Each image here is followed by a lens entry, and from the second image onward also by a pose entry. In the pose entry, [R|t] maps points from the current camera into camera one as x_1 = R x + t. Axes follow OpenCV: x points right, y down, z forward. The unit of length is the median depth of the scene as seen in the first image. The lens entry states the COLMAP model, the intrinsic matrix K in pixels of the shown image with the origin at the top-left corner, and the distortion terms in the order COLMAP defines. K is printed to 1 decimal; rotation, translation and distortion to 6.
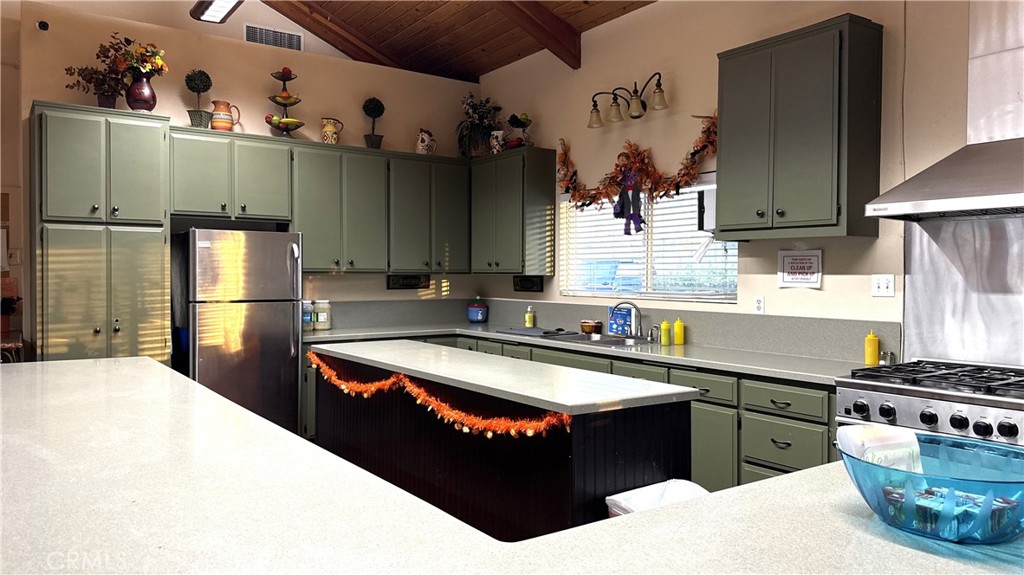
lens RADIAL K [[730.4, 0, 512.5], [0, 730.4, 289.2], [0, 0, 1]] dist [0.024668, -0.010893]
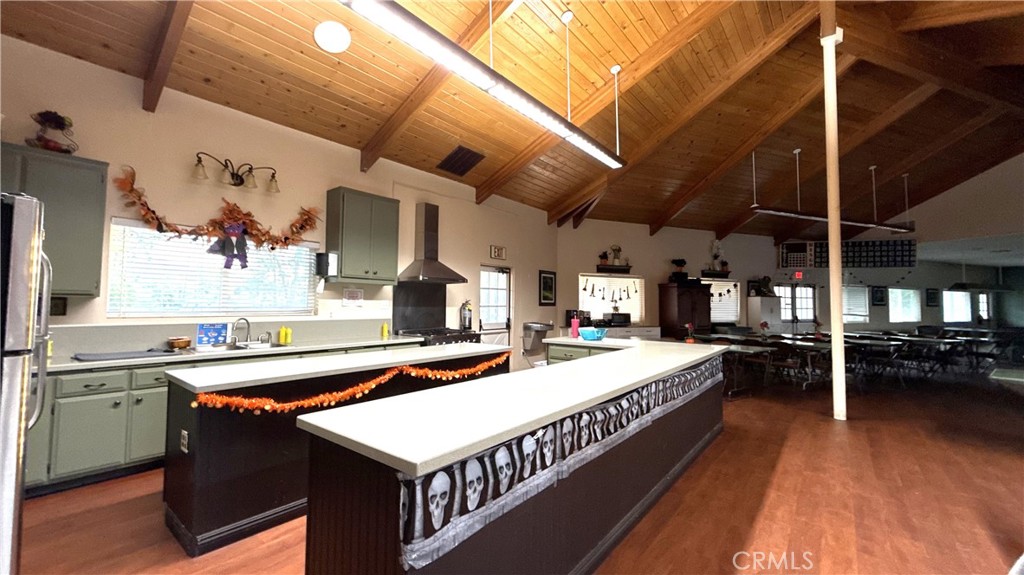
lens RADIAL K [[408.6, 0, 512.4], [0, 408.6, 284.9], [0, 0, 1]] dist [0.002347, -0.000356]
pose [[-0.288513, 0.040614, 0.956614, -0.719177], [0.008986, 0.999171, -0.039711, -0.009760], [-0.957434, -0.002861, -0.288639, 0.723809]]
